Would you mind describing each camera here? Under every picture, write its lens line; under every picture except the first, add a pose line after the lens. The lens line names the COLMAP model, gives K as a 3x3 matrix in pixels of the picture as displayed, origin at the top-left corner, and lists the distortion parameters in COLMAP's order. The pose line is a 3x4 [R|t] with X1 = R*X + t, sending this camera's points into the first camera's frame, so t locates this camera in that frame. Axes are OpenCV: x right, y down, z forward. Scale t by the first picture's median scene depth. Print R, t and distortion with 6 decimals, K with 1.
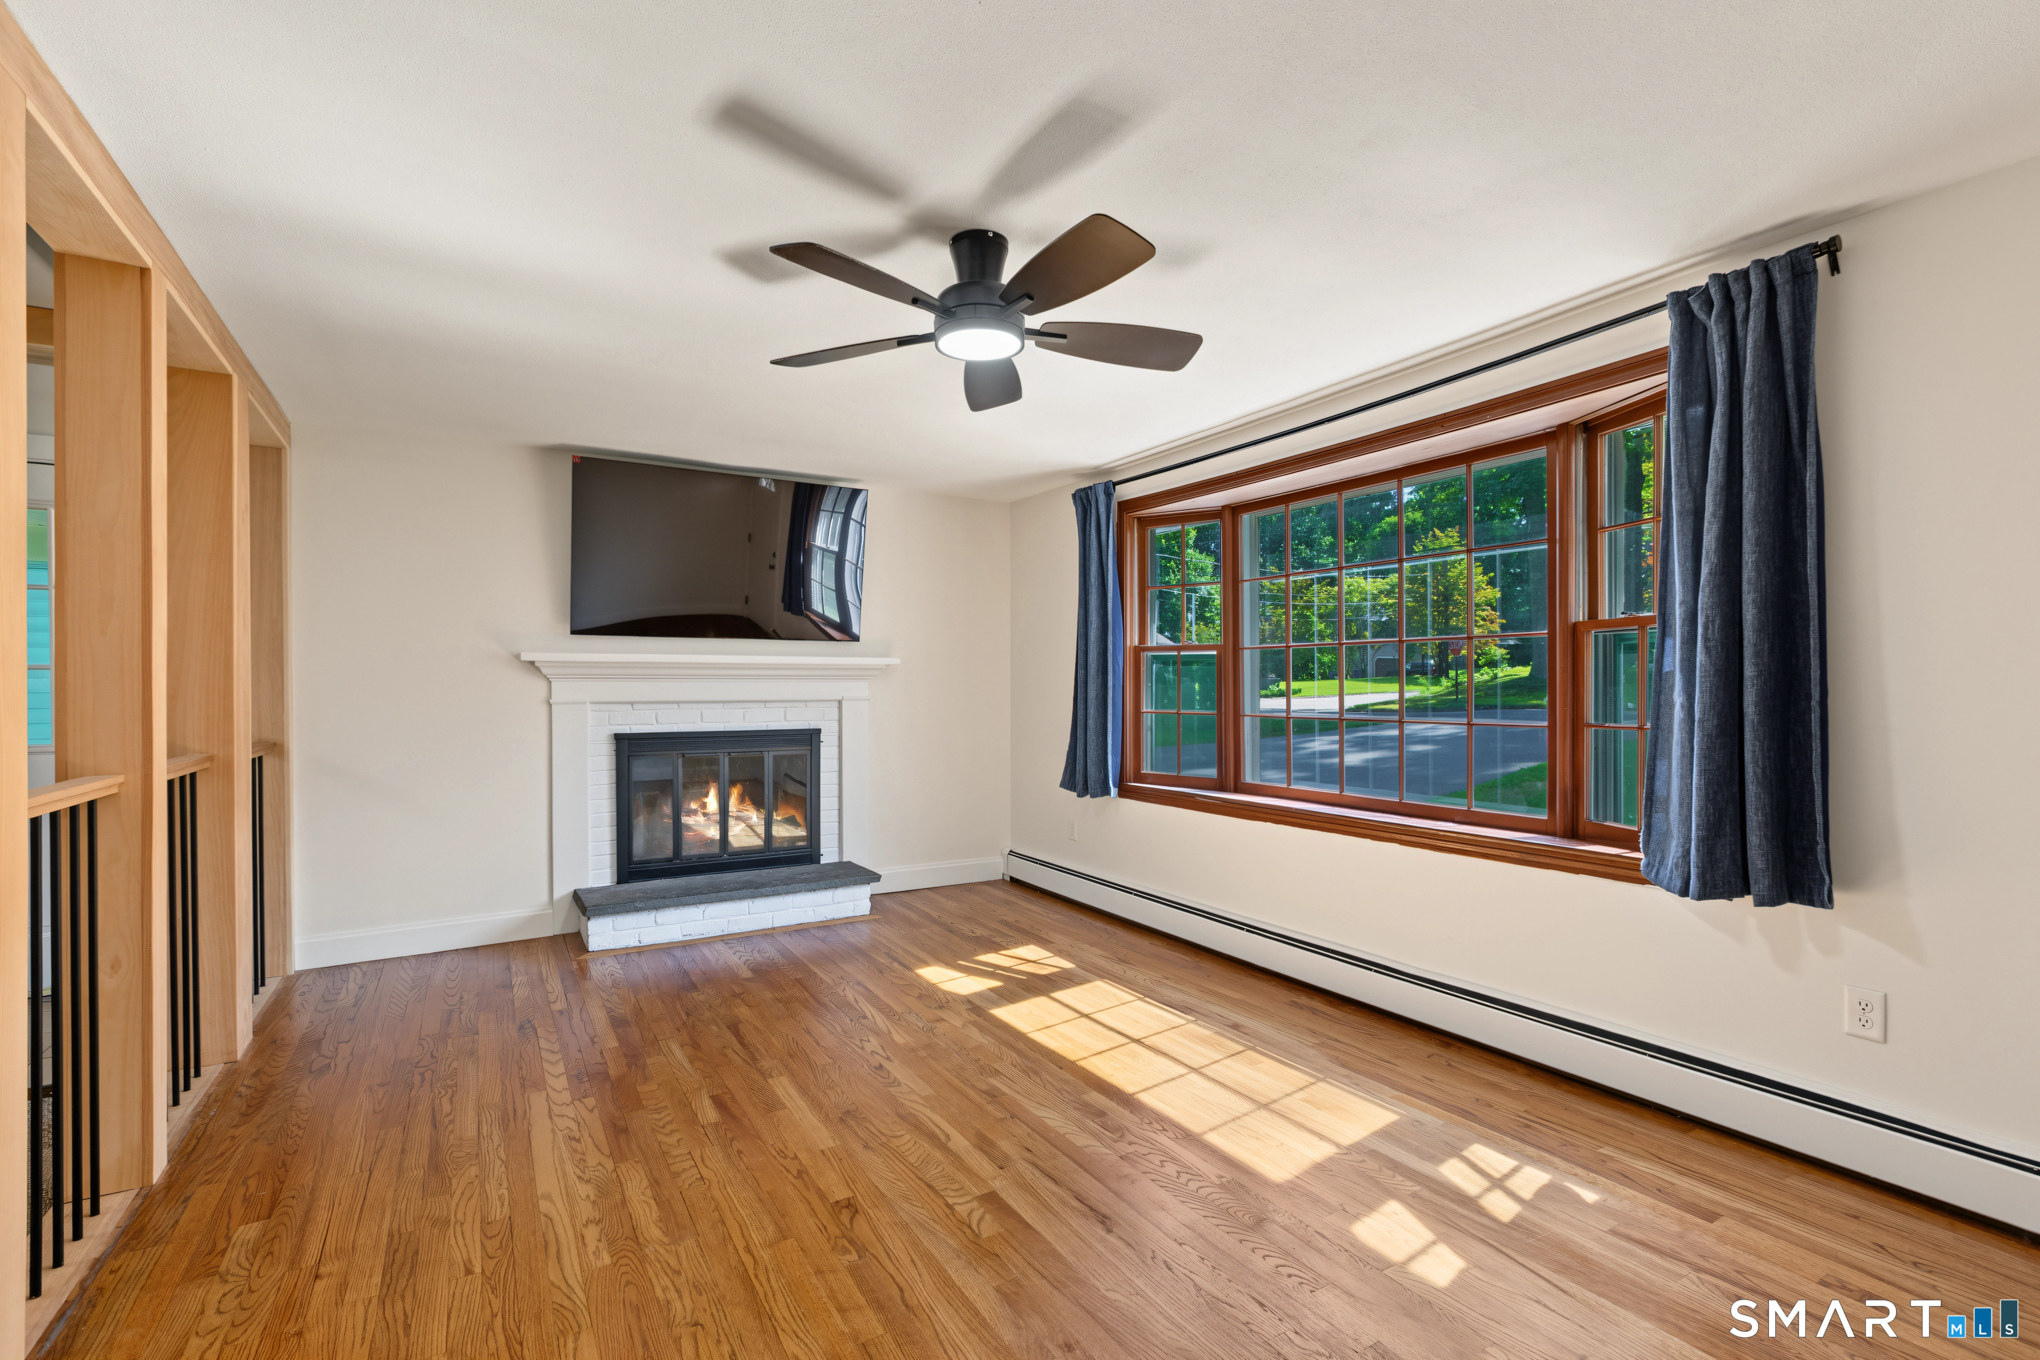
lens RADIAL K [[913.5, 0, 1017.7], [0, 913.5, 690.2], [0, 0, 1]] dist [-0.000485, 0.000272]
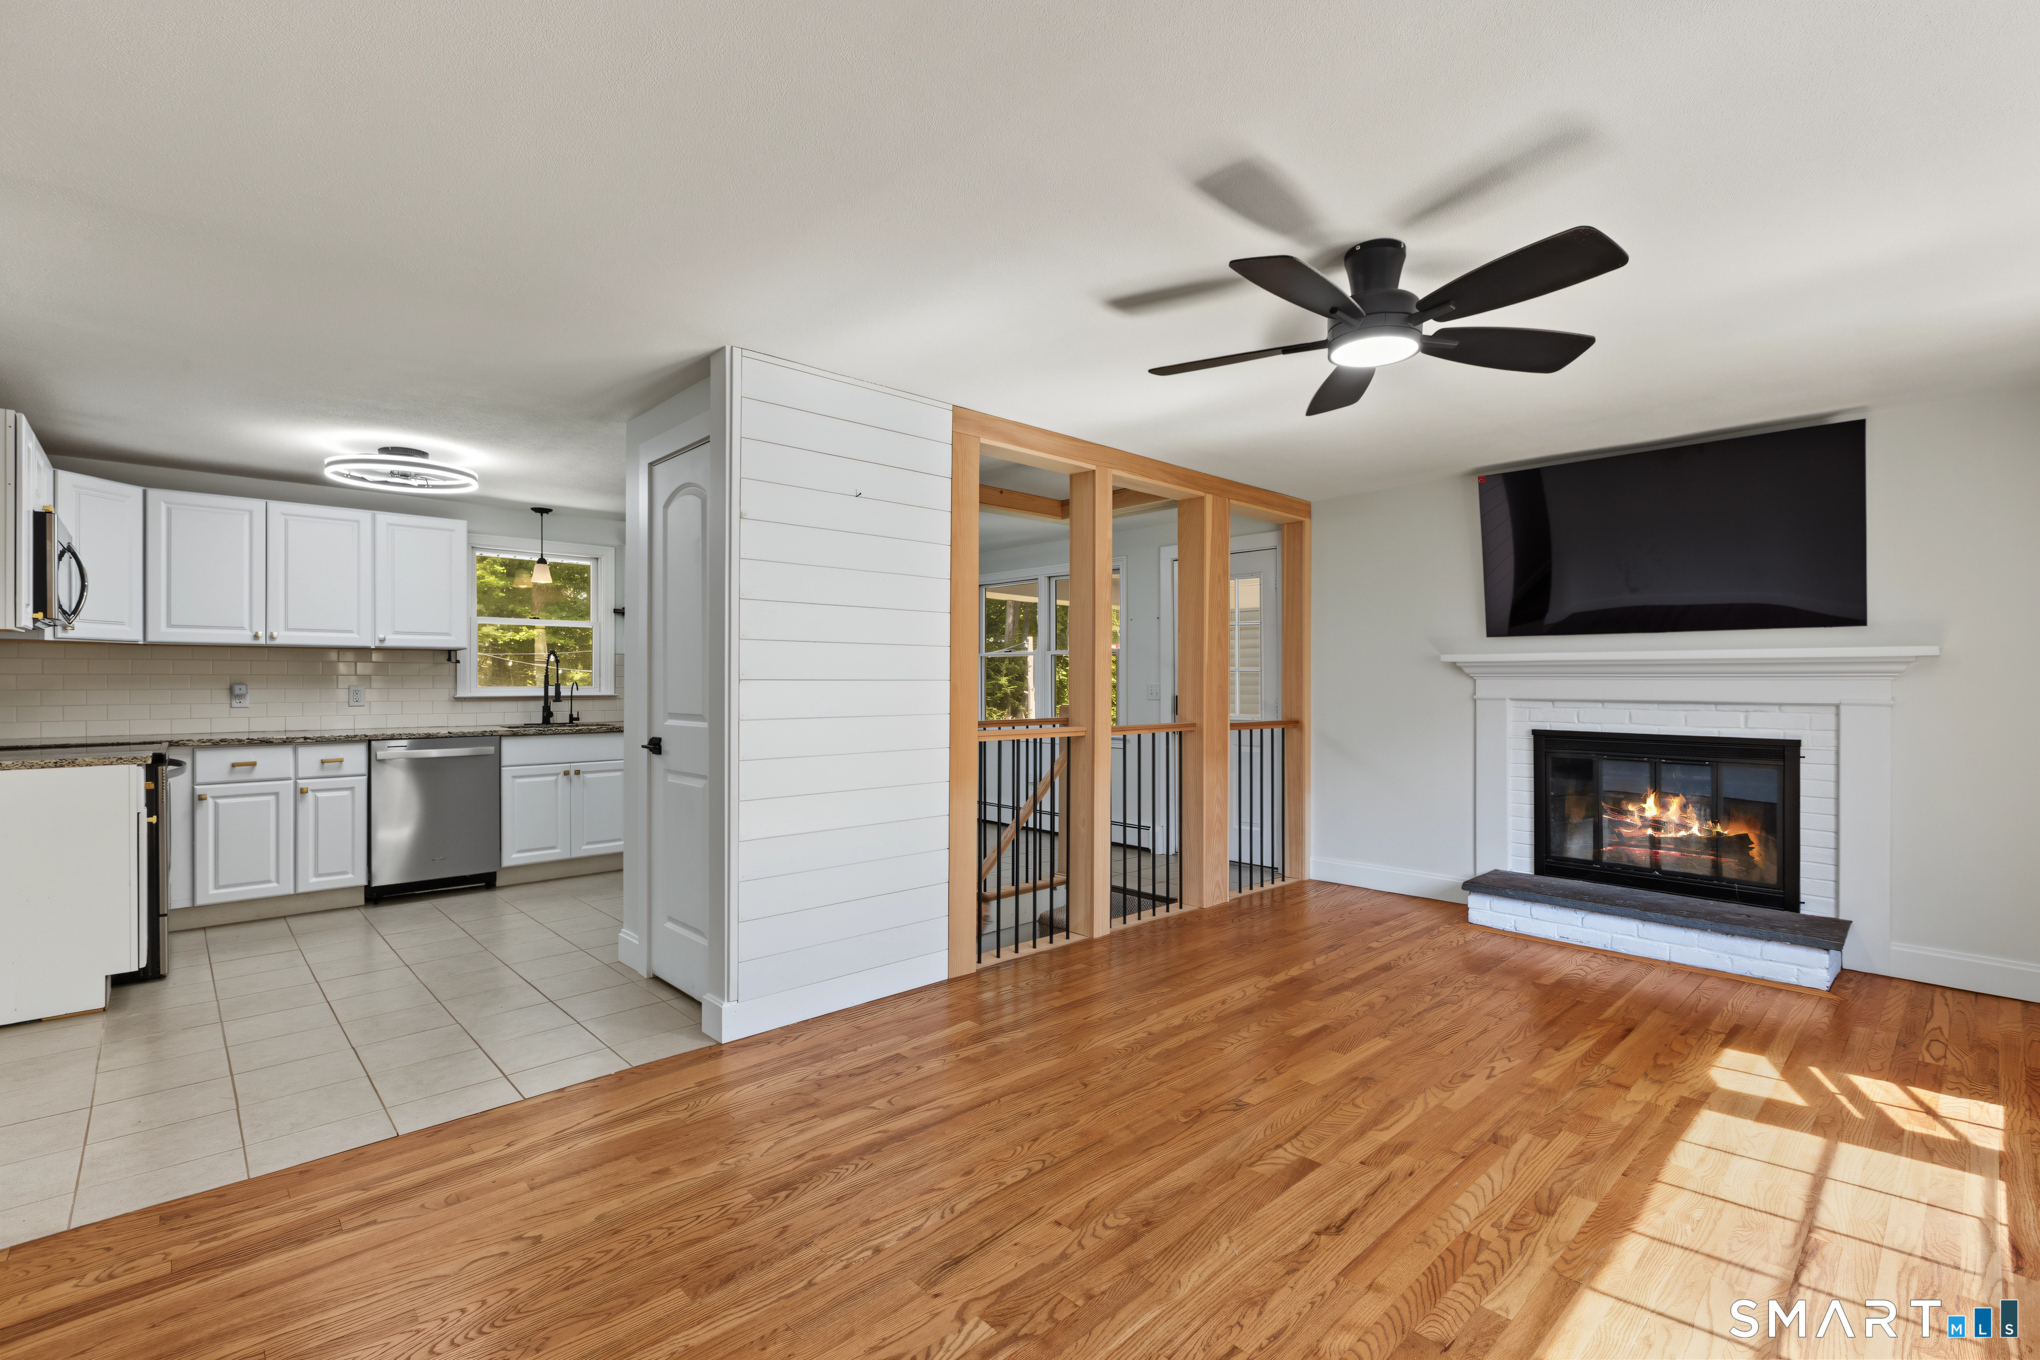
lens RADIAL K [[903.7, 0, 1023.2], [0, 903.7, 685.1], [0, 0, 1]] dist [-0.001214, -0.000127]
pose [[0.218543, 0.006162, -0.975808, 0.658534], [-0.006723, 0.999966, 0.004809, -0.006831], [0.975804, 0.005509, 0.218577, 0.309084]]
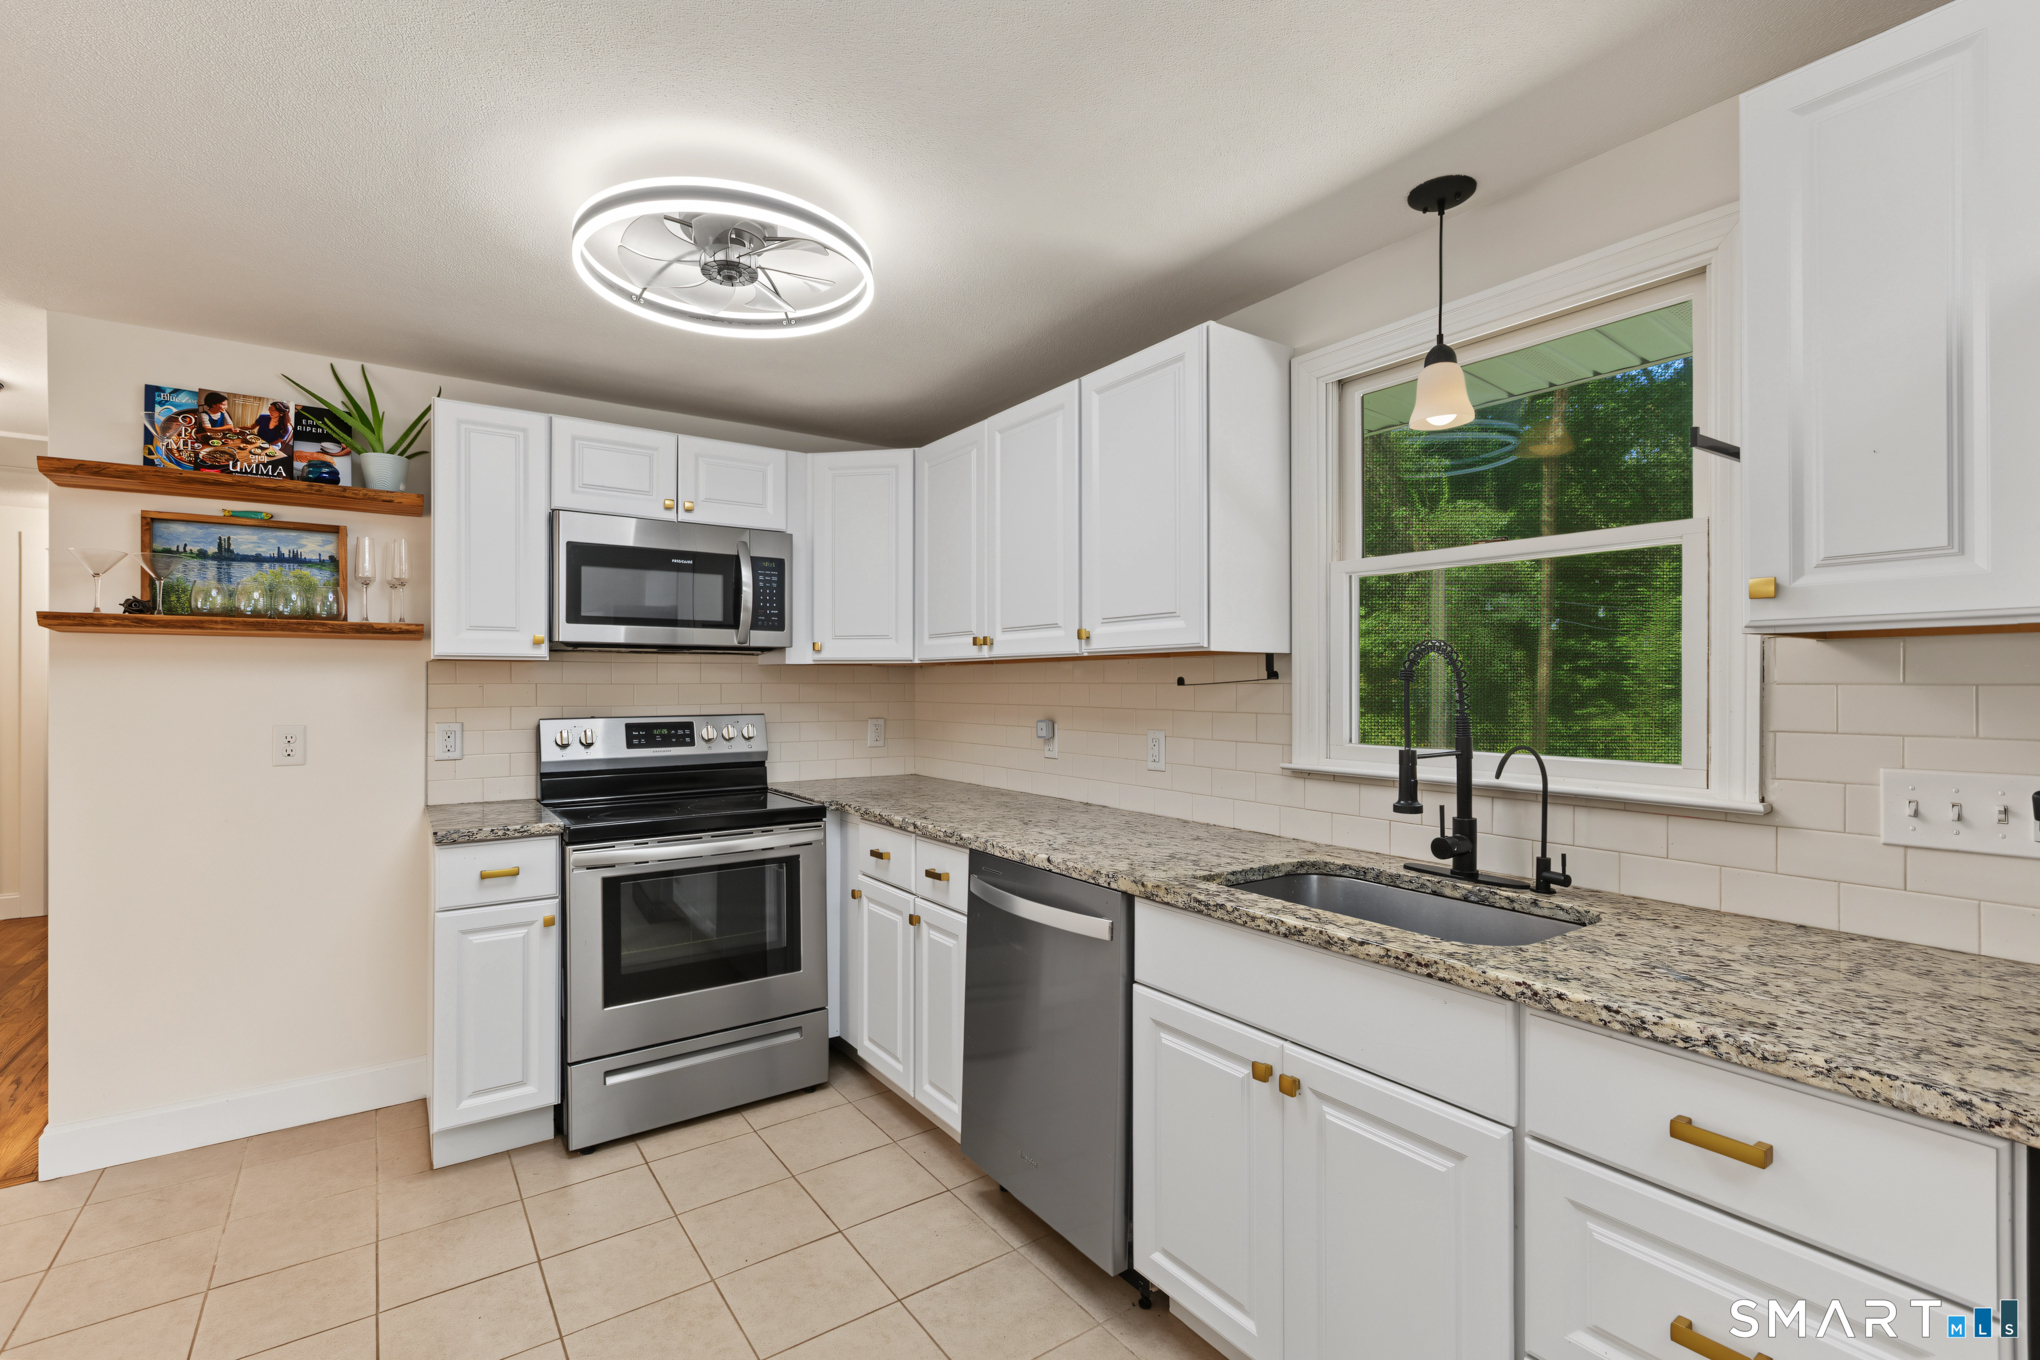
lens RADIAL K [[910.8, 0, 1006.9], [0, 910.8, 684.8], [0, 0, 1]] dist [0.001986, -0.000349]
pose [[-0.997496, 0.001947, -0.070693, -1.117542], [0.001354, 0.999963, 0.008436, -0.040165], [0.070707, 0.008320, -0.997462, 0.317263]]
